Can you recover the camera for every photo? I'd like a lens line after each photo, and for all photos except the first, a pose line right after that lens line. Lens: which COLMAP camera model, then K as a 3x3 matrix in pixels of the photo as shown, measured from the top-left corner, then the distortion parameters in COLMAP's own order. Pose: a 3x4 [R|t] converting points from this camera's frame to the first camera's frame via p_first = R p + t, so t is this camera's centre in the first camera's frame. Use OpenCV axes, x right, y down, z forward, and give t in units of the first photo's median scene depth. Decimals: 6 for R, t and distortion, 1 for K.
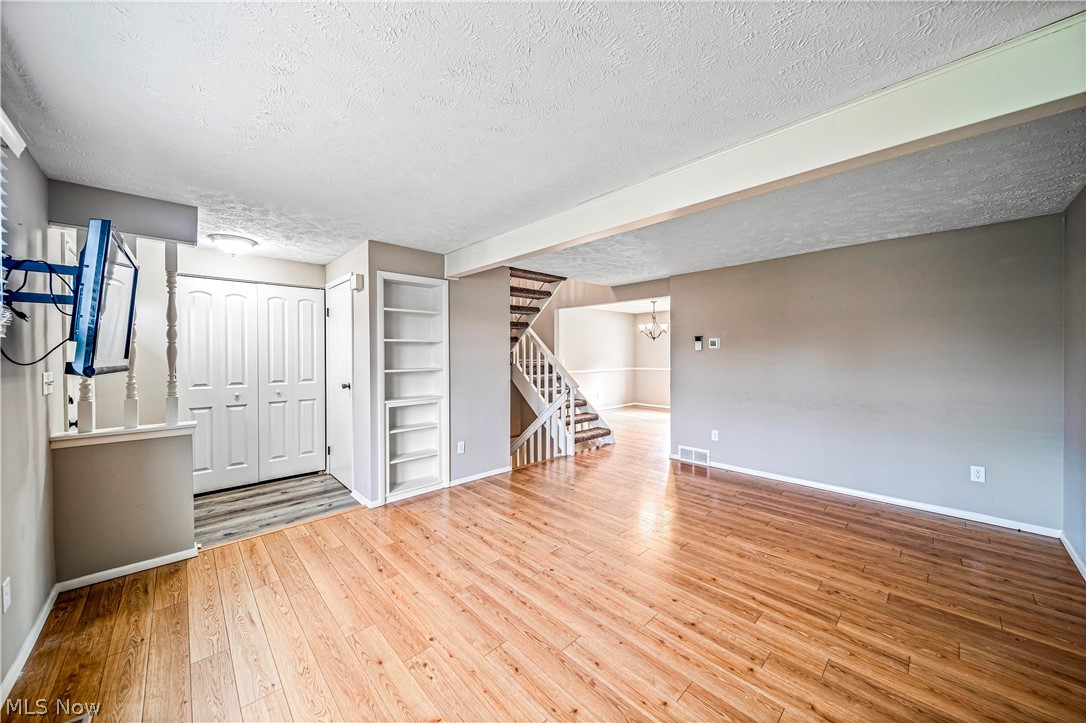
lens RADIAL K [[380.4, 0, 546.3], [0, 380.4, 358.3], [0, 0, 1]] dist [-0.000138, -0.000181]
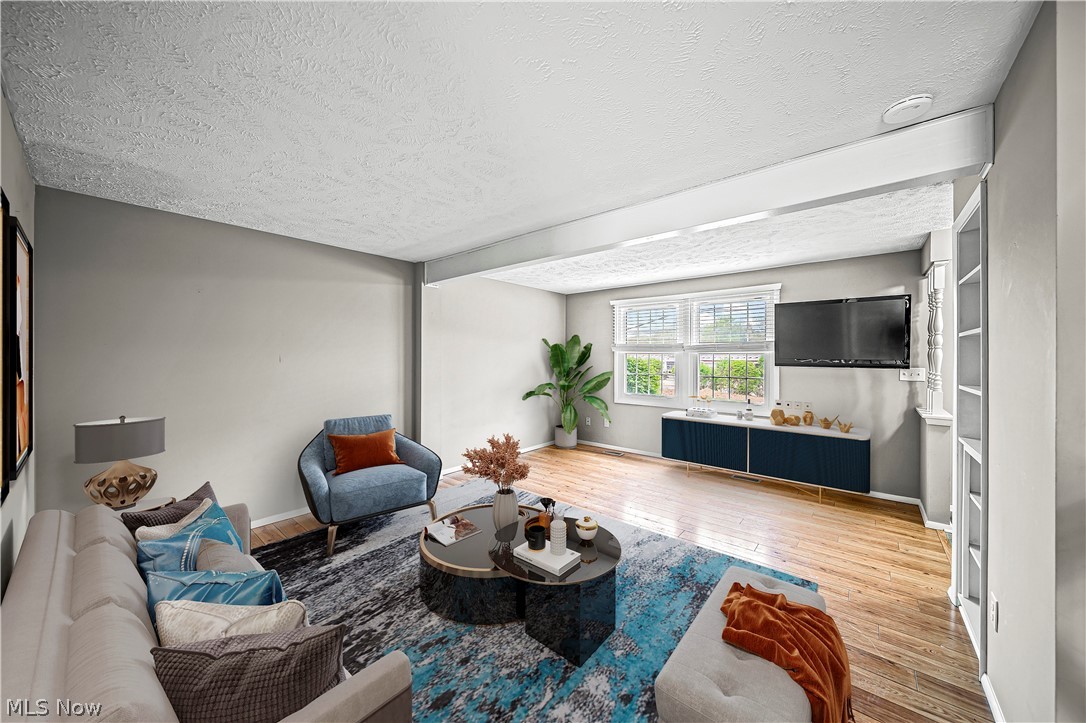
lens RADIAL K [[380.4, 0, 546.3], [0, 380.4, 358.3], [0, 0, 1]] dist [-0.000138, -0.000181]
pose [[-0.993731, 0.002668, -0.111768, 0.386797], [0.000737, 0.999850, 0.017310, -0.028922], [0.111798, 0.017119, -0.993584, 2.015889]]
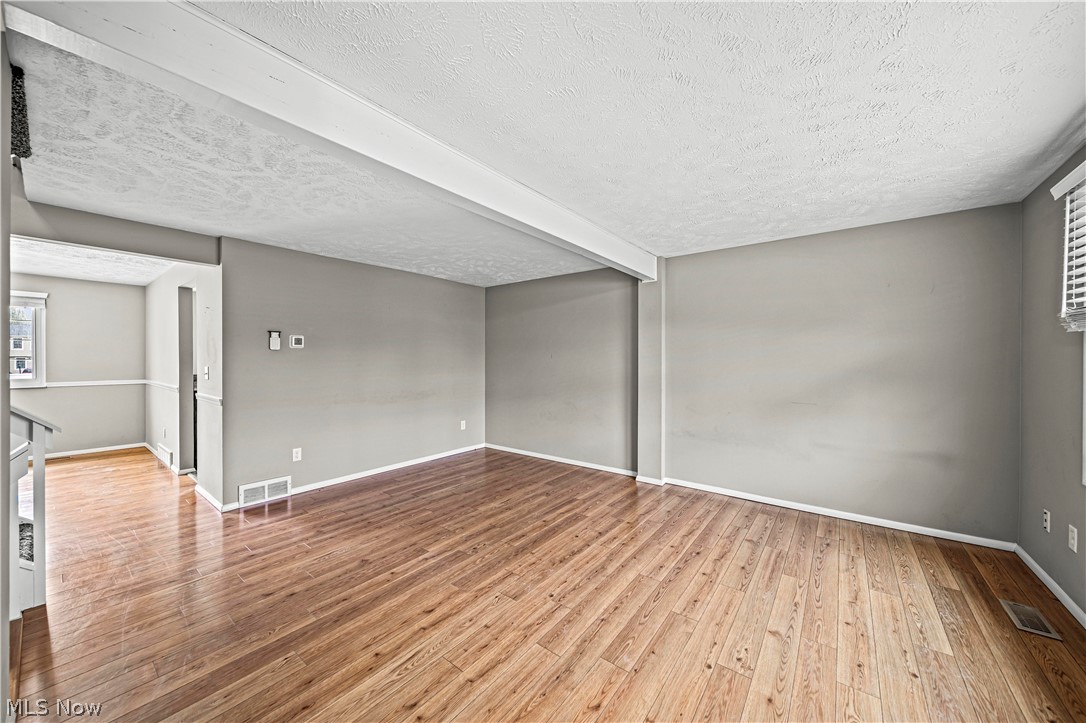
lens RADIAL K [[389.0, 0, 540.1], [0, 389.0, 358.8], [0, 0, 1]] dist [-0.000146, -0.000183]
pose [[-0.142853, 0.005277, 0.989730, -0.799142], [0.012960, 0.999910, -0.003461, 0.012813], [-0.989659, 0.012333, -0.142909, 1.052469]]
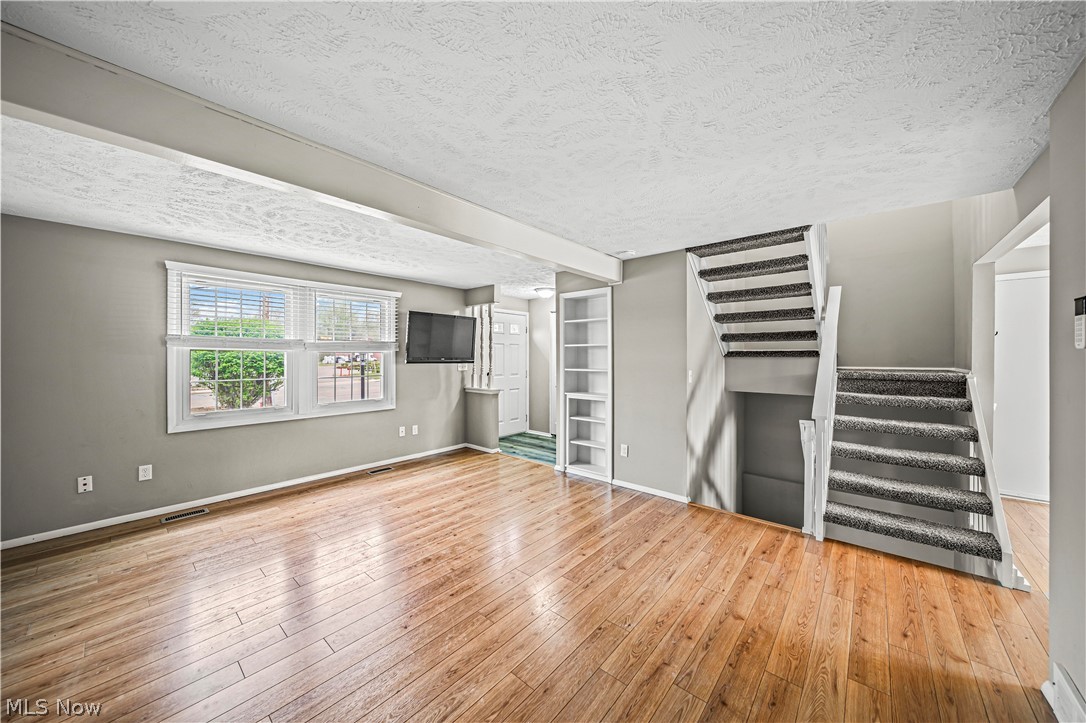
lens RADIAL K [[376.0, 0, 543.3], [0, 376.0, 356.4], [0, 0, 1]] dist [0.000774, -0.000048]
pose [[0.095003, 0.005102, -0.995464, 1.129168], [-0.013476, 0.999902, 0.003839, -0.019688], [0.995386, 0.013050, 0.095063, 1.063068]]
